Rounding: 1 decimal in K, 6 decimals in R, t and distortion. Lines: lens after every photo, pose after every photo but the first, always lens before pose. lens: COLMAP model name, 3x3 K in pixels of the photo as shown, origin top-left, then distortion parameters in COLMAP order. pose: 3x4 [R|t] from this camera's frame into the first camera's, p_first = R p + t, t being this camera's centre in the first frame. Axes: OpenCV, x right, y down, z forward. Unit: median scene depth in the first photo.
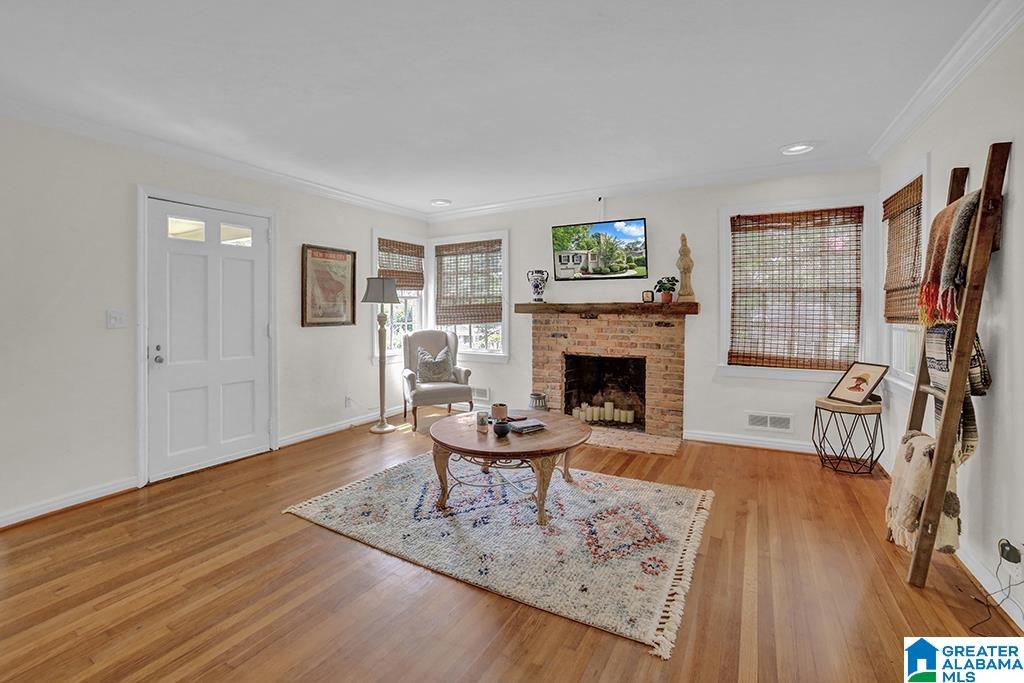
lens RADIAL K [[437.0, 0, 511.8], [0, 437.0, 310.8], [0, 0, 1]] dist [-0.029174, 0.001098]
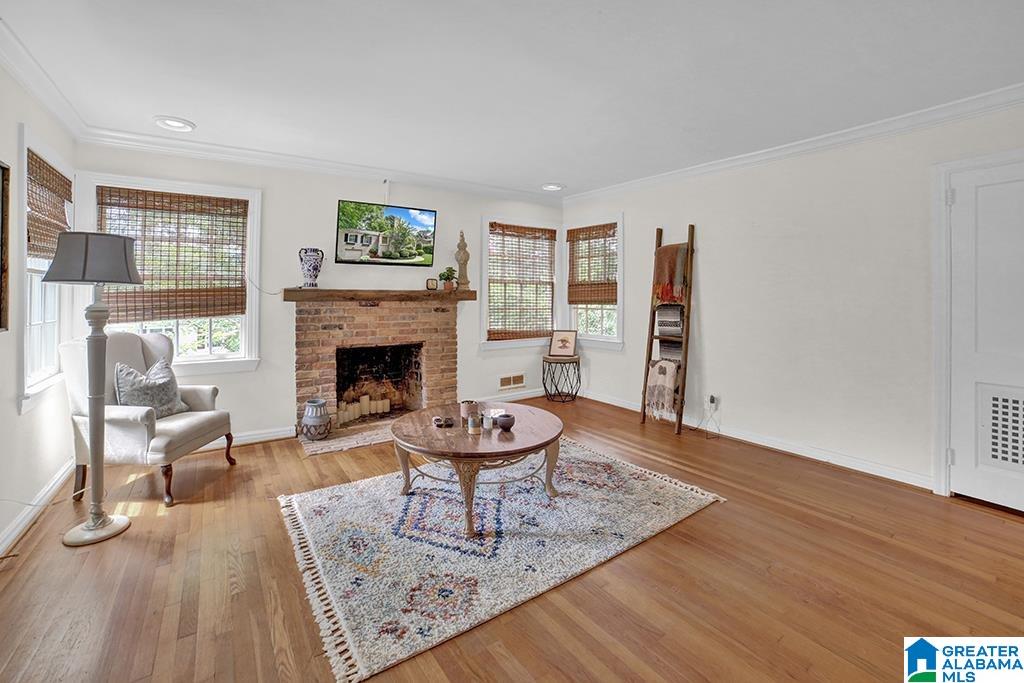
lens RADIAL K [[432.2, 0, 515.9], [0, 432.2, 293.1], [0, 0, 1]] dist [-0.056094, 0.000329]
pose [[0.440836, 0.005818, 0.897569, -0.517486], [0.000742, 0.999976, -0.006846, -0.003298], [-0.897587, 0.003684, 0.440821, 0.343166]]
